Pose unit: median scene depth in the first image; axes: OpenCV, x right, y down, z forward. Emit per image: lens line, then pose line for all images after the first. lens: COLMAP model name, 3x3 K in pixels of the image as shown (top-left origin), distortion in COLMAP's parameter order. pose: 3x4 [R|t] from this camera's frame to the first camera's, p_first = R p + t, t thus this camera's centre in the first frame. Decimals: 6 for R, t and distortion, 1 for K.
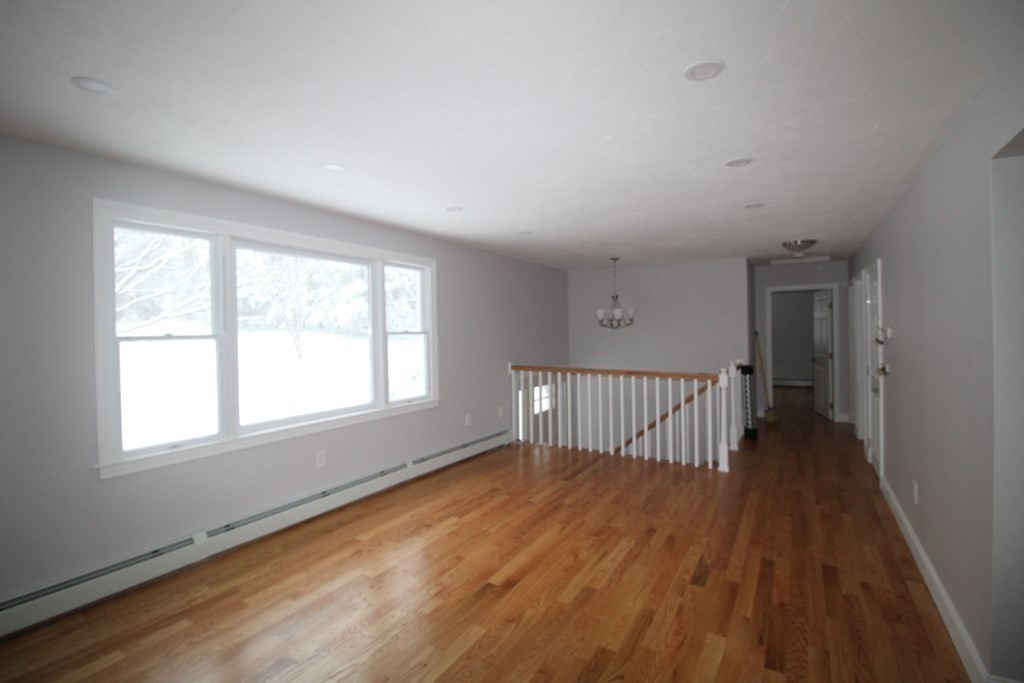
lens RADIAL K [[475.6, 0, 504.4], [0, 475.6, 337.7], [0, 0, 1]] dist [-0.004897, -0.010856]
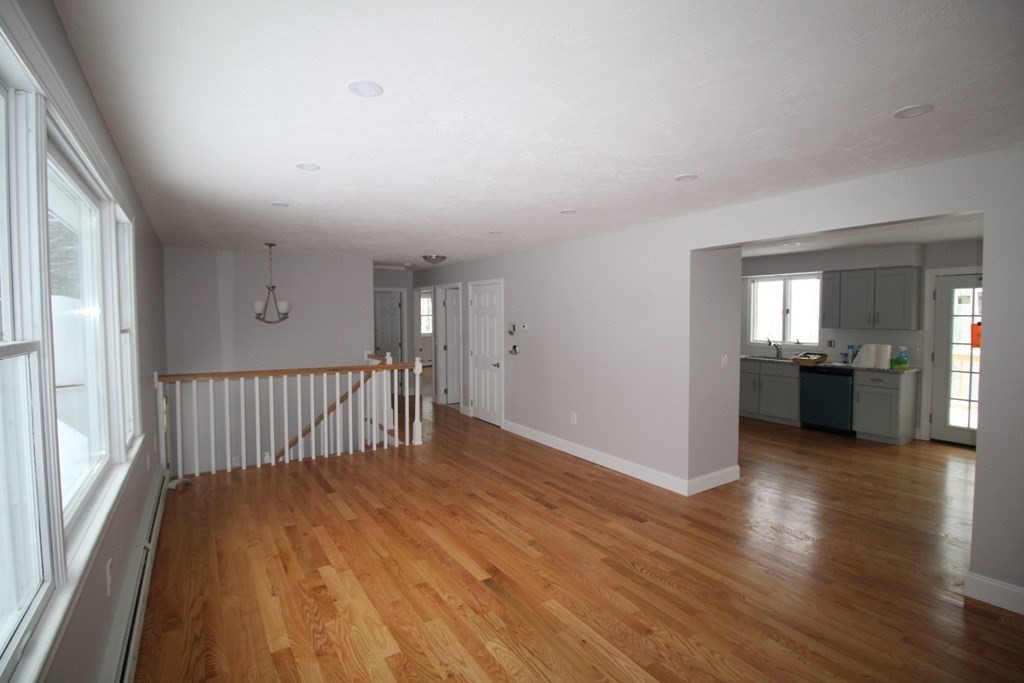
lens RADIAL K [[475.6, 0, 506.5], [0, 475.6, 333.3], [0, 0, 1]] dist [-0.004897, -0.010856]
pose [[0.423022, -0.018541, 0.905930, -0.703391], [0.013743, 0.999807, 0.014045, -0.012484], [-0.906015, 0.006509, 0.423195, 0.411590]]
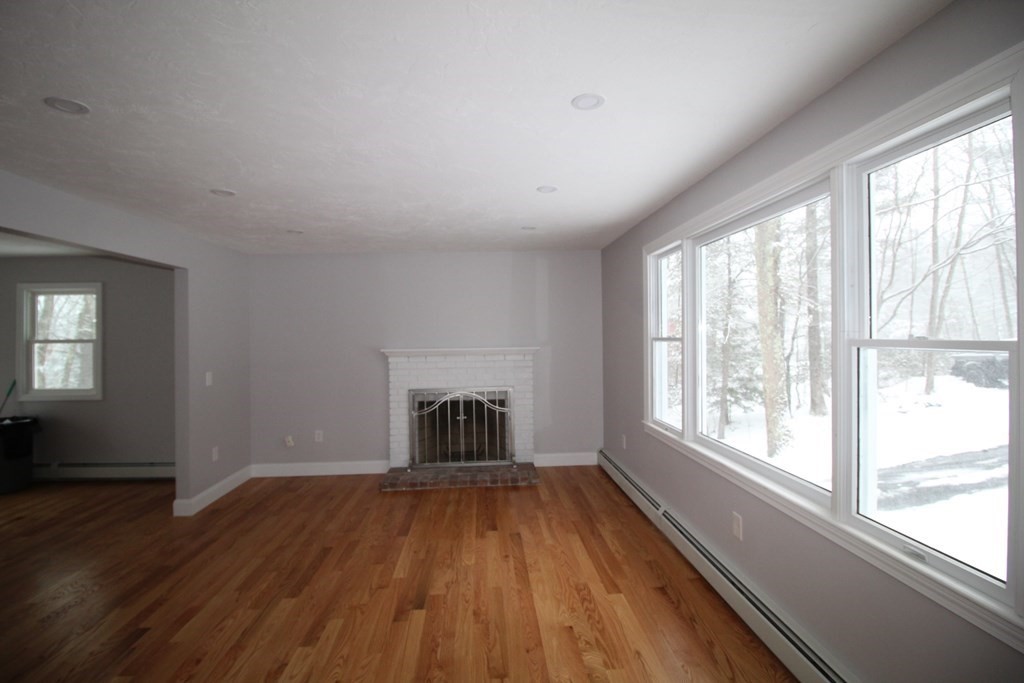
lens RADIAL K [[475.6, 0, 507.3], [0, 475.6, 338.6], [0, 0, 1]] dist [-0.004897, -0.010856]
pose [[-0.816735, 0.027492, -0.576358, 0.278081], [0.013256, 0.999495, 0.028891, -0.034519], [0.576861, 0.015956, -0.816687, 1.442874]]
